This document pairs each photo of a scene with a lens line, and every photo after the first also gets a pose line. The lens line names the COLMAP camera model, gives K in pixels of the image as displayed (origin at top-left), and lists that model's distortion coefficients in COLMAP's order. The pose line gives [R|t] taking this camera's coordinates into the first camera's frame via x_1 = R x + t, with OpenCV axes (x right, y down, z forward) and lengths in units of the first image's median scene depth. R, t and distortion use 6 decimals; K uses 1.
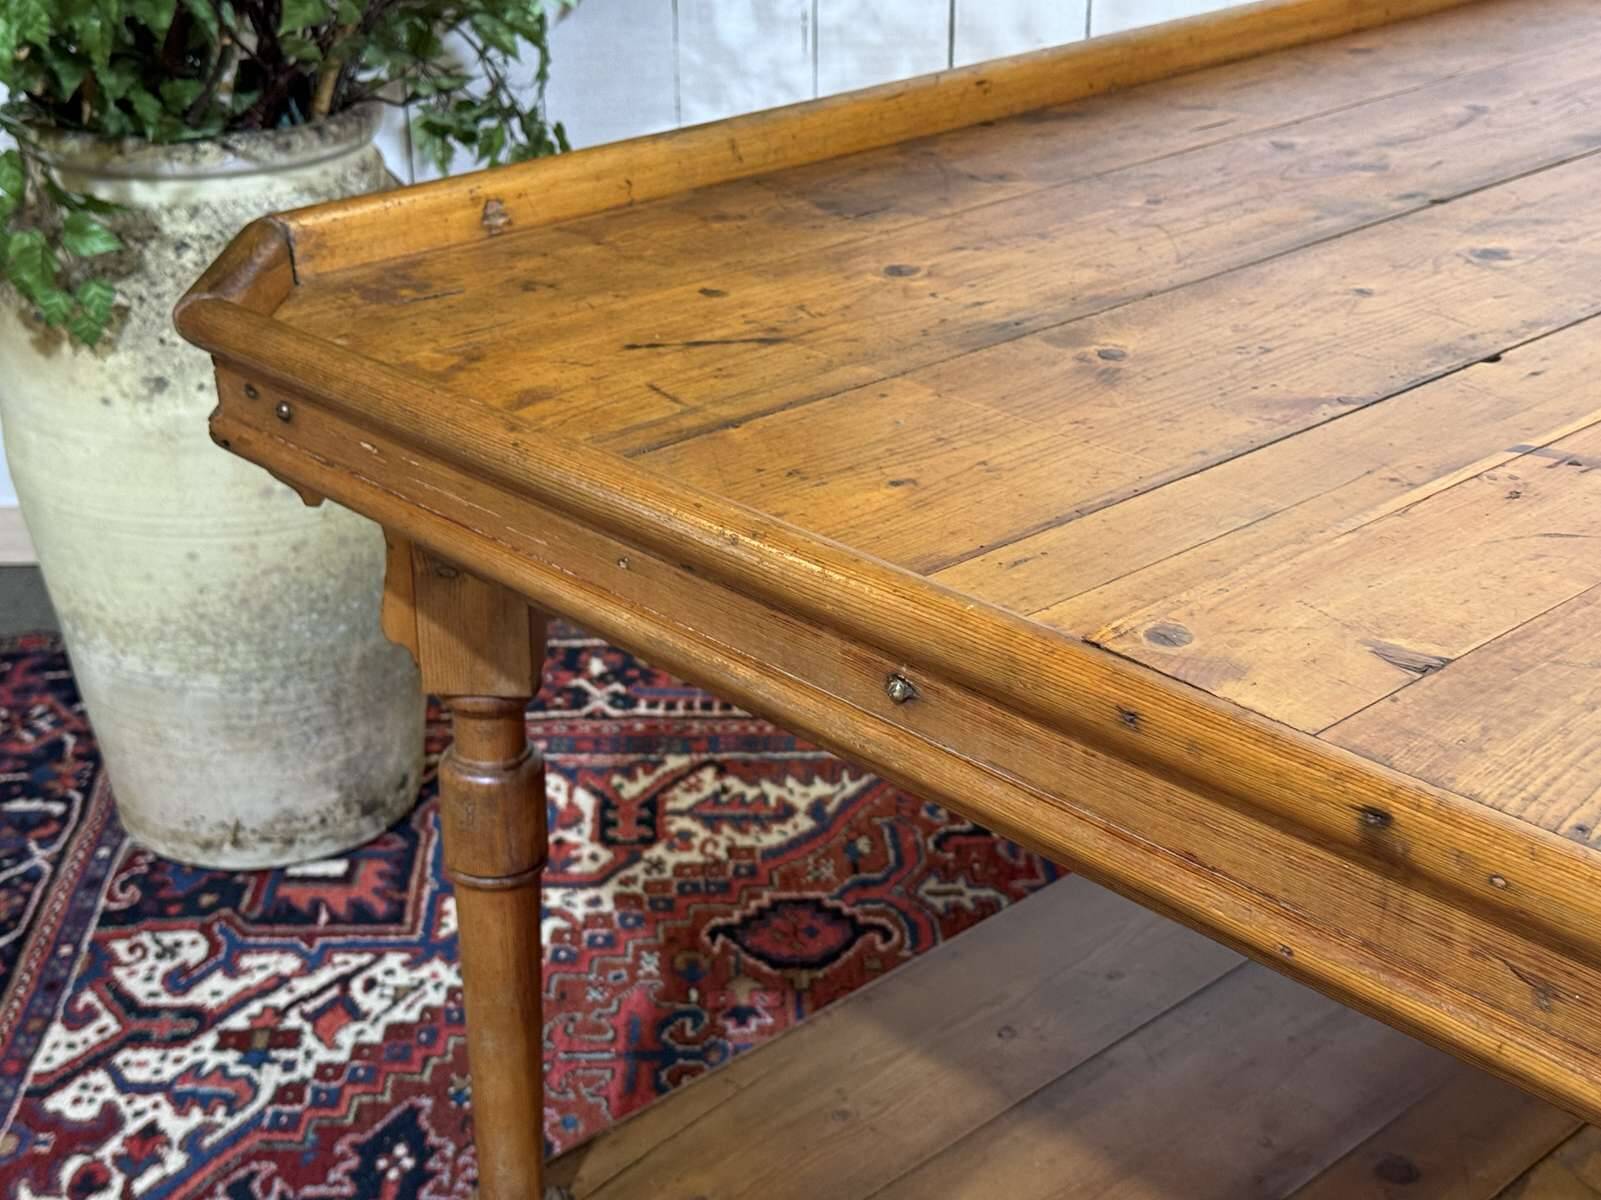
lens RADIAL K [[2403.0, 0, 797.7], [0, 2403.0, 607.1], [0, 0, 1]] dist [0.203715, -0.432875]
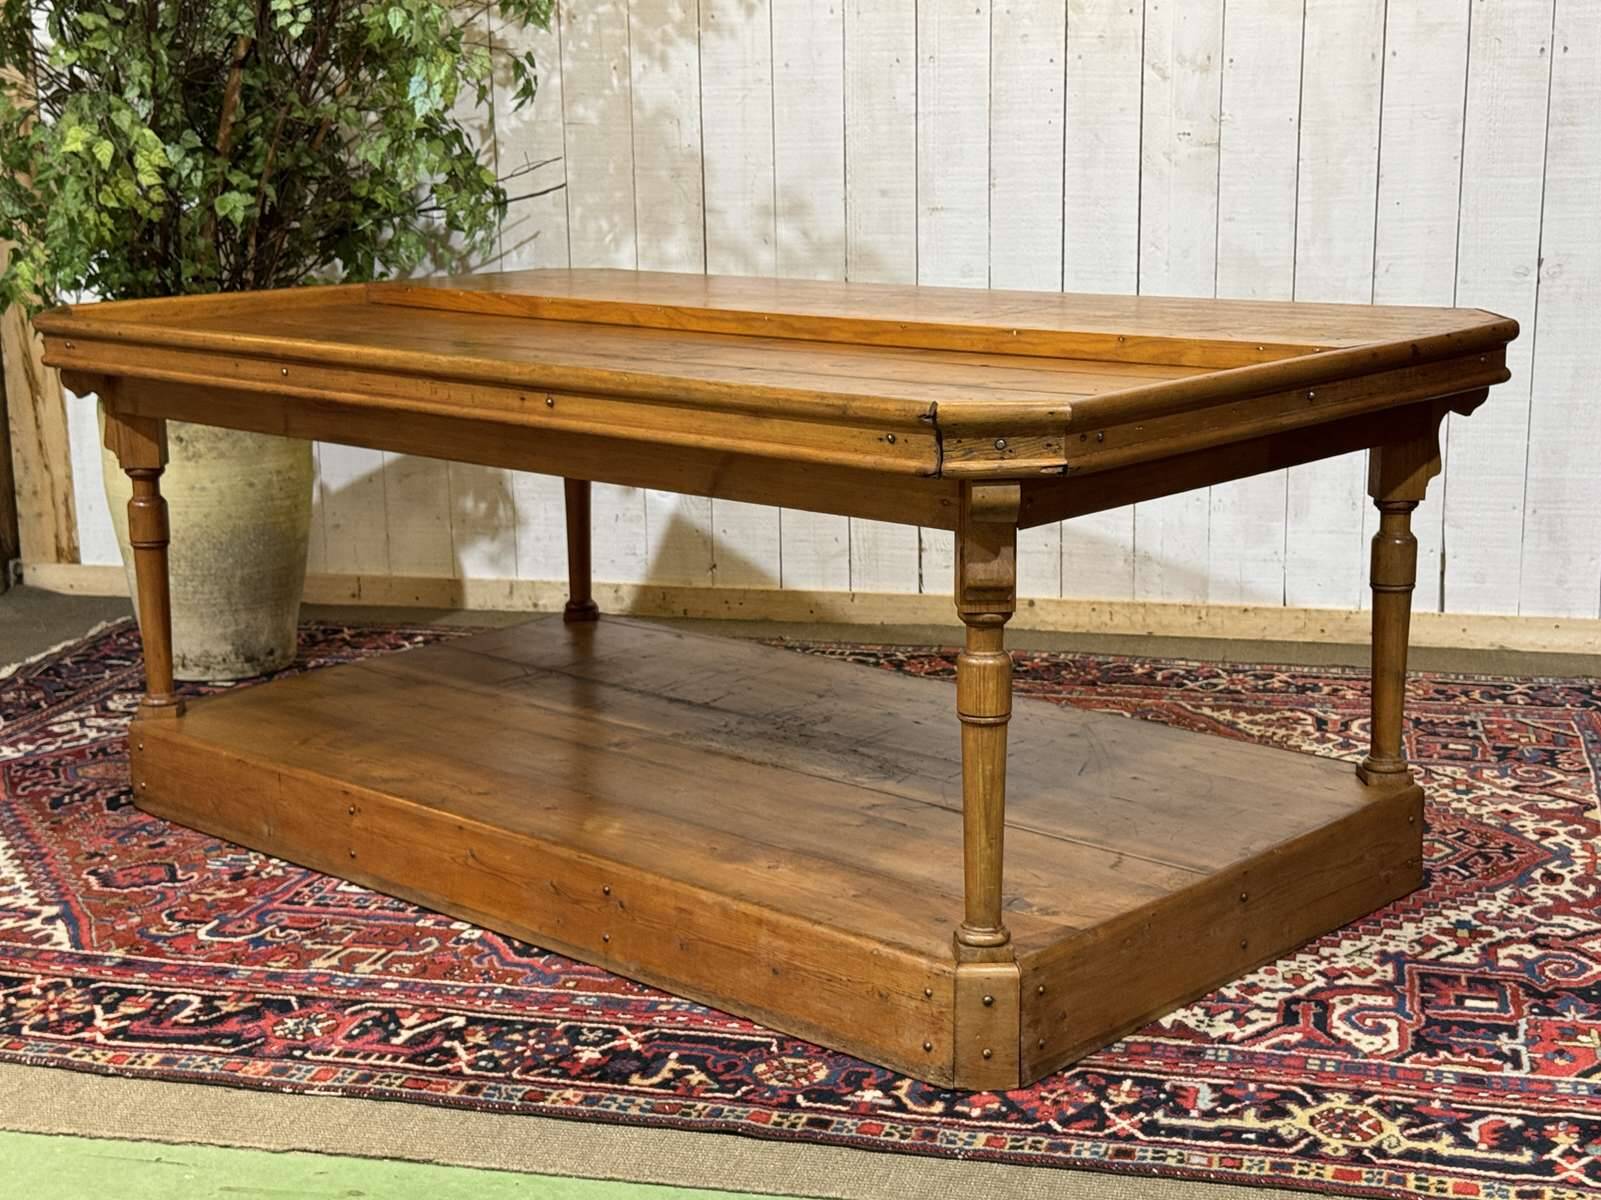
lens RADIAL K [[2334.5, 0, 808.7], [0, 2334.5, 605.9], [0, 0, 1]] dist [0.198919, -0.441679]
pose [[0.965683, 0.042345, -0.256250, 0.869519], [-0.094856, 0.975967, -0.196191, 0.420991], [0.241784, 0.213765, 0.946491, -0.882946]]
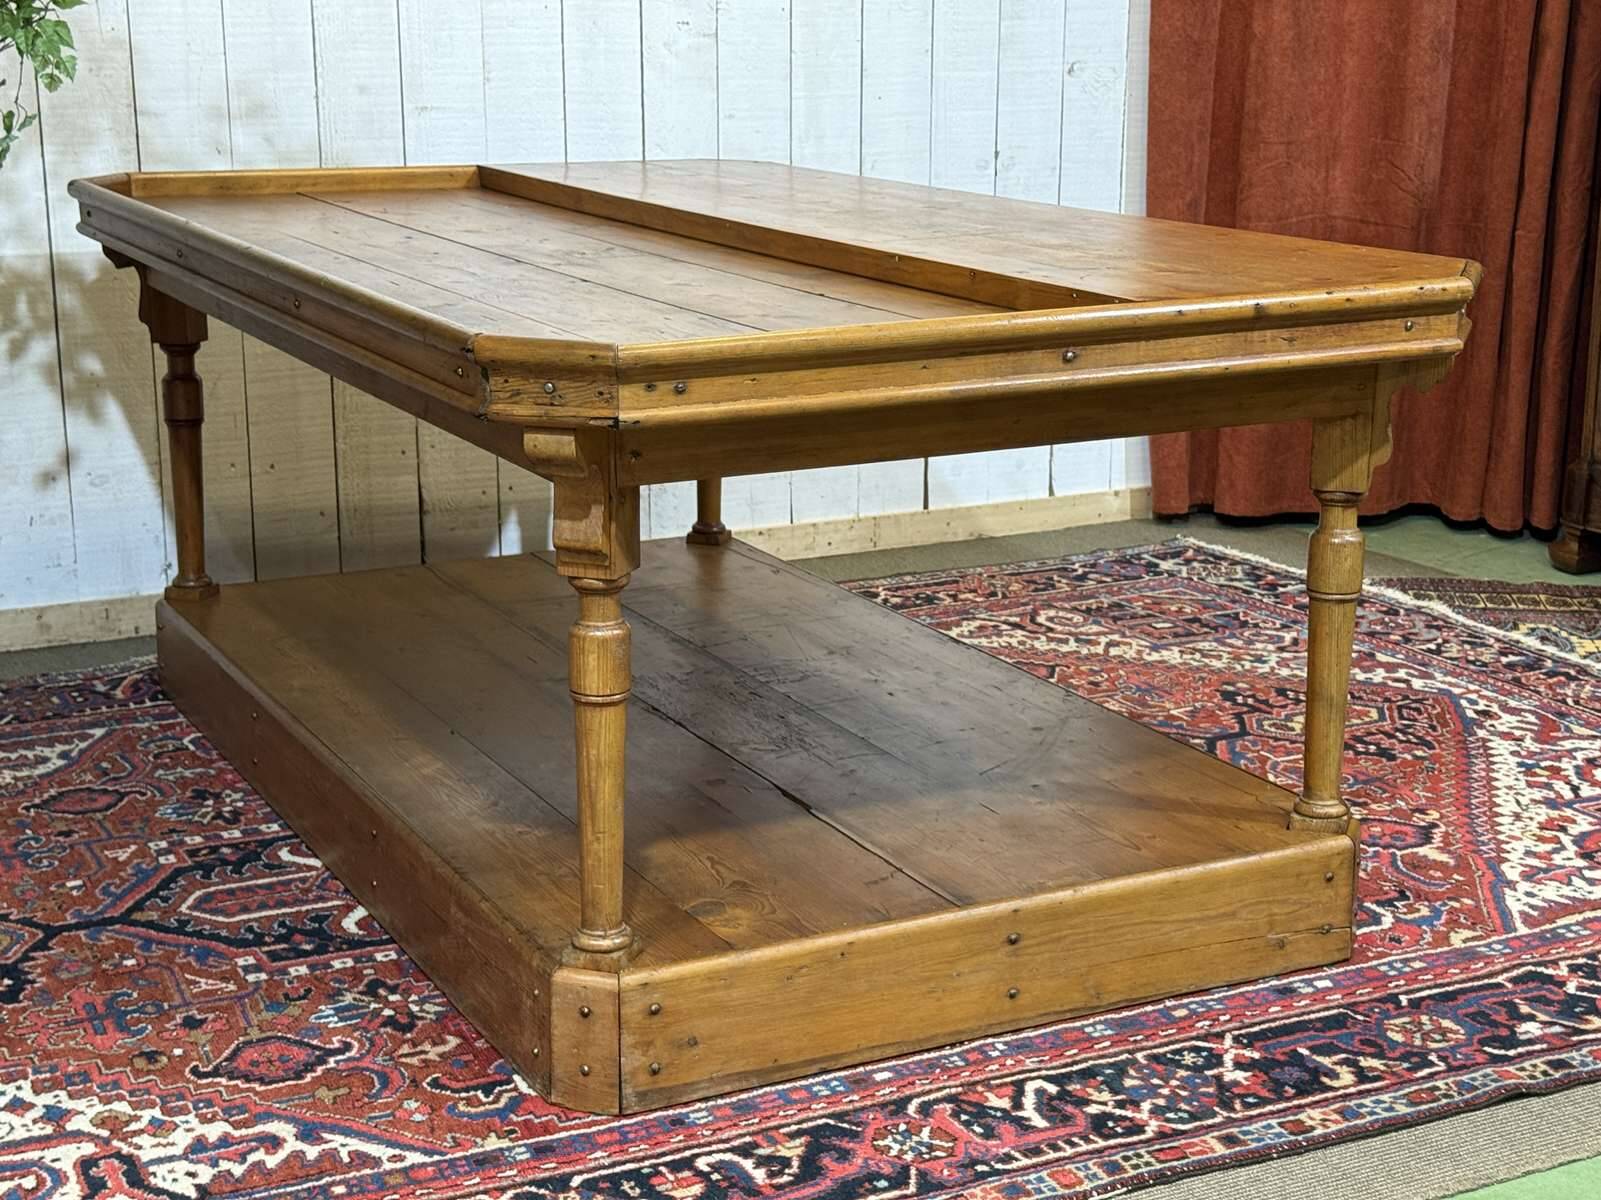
lens RADIAL K [[2517.8, 0, 808.3], [0, 2517.8, 616.0], [0, 0, 1]] dist [0.164444, -0.257251]
pose [[0.893036, -0.107612, 0.436928, -0.290278], [0.182618, 0.974101, -0.133338, 0.327231], [-0.411263, 0.198866, 0.889559, -0.678988]]
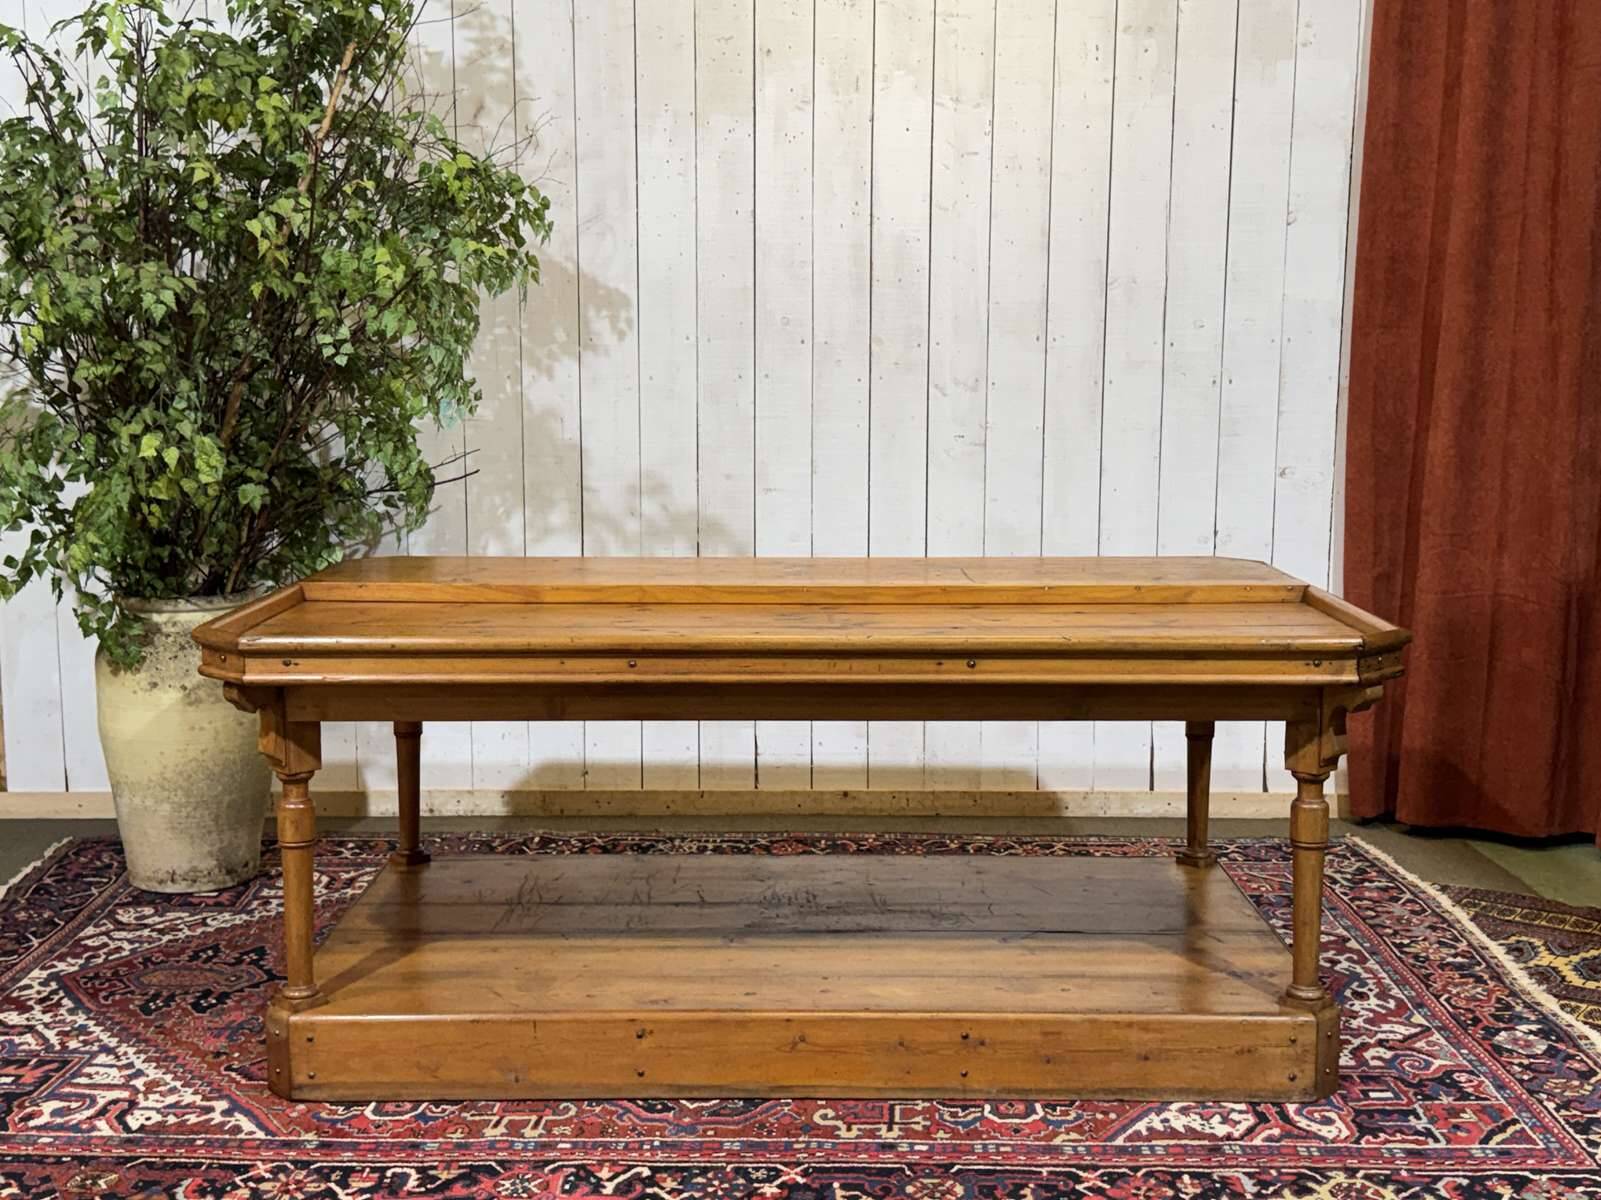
lens RADIAL K [[1943.1, 0, 804.2], [0, 1943.1, 612.7], [0, 0, 1]] dist [0.212202, -0.524962]
pose [[0.999904, 0.007093, -0.011898, 0.459953], [-0.010183, 0.958680, -0.284305, 0.424274], [0.009390, 0.284399, 0.958660, -1.065473]]
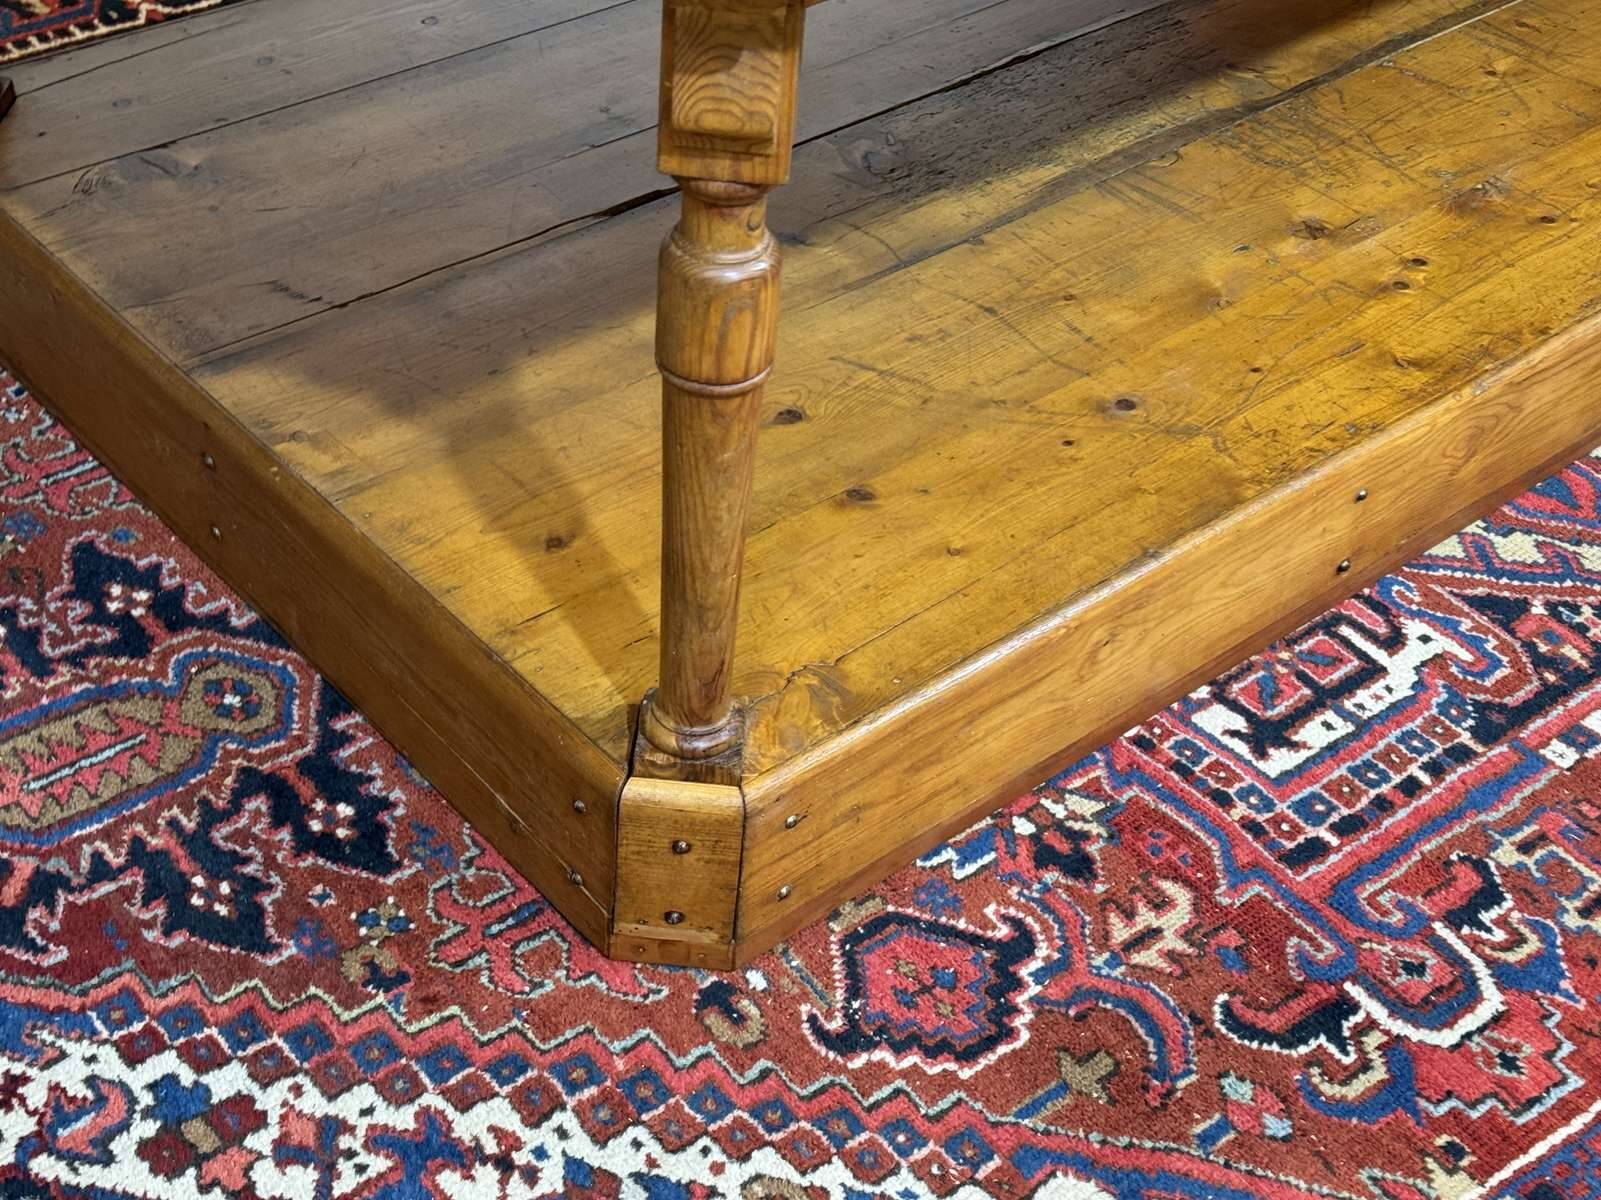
lens RADIAL K [[2403.0, 0, 797.7], [0, 2403.0, 607.1], [0, 0, 1]] dist [0.203715, -0.432875]
pose [[0.761959, -0.372458, 0.529806, -0.361710], [0.203239, 0.914267, 0.350441, -0.033812], [-0.614909, -0.159344, 0.772332, 0.100616]]
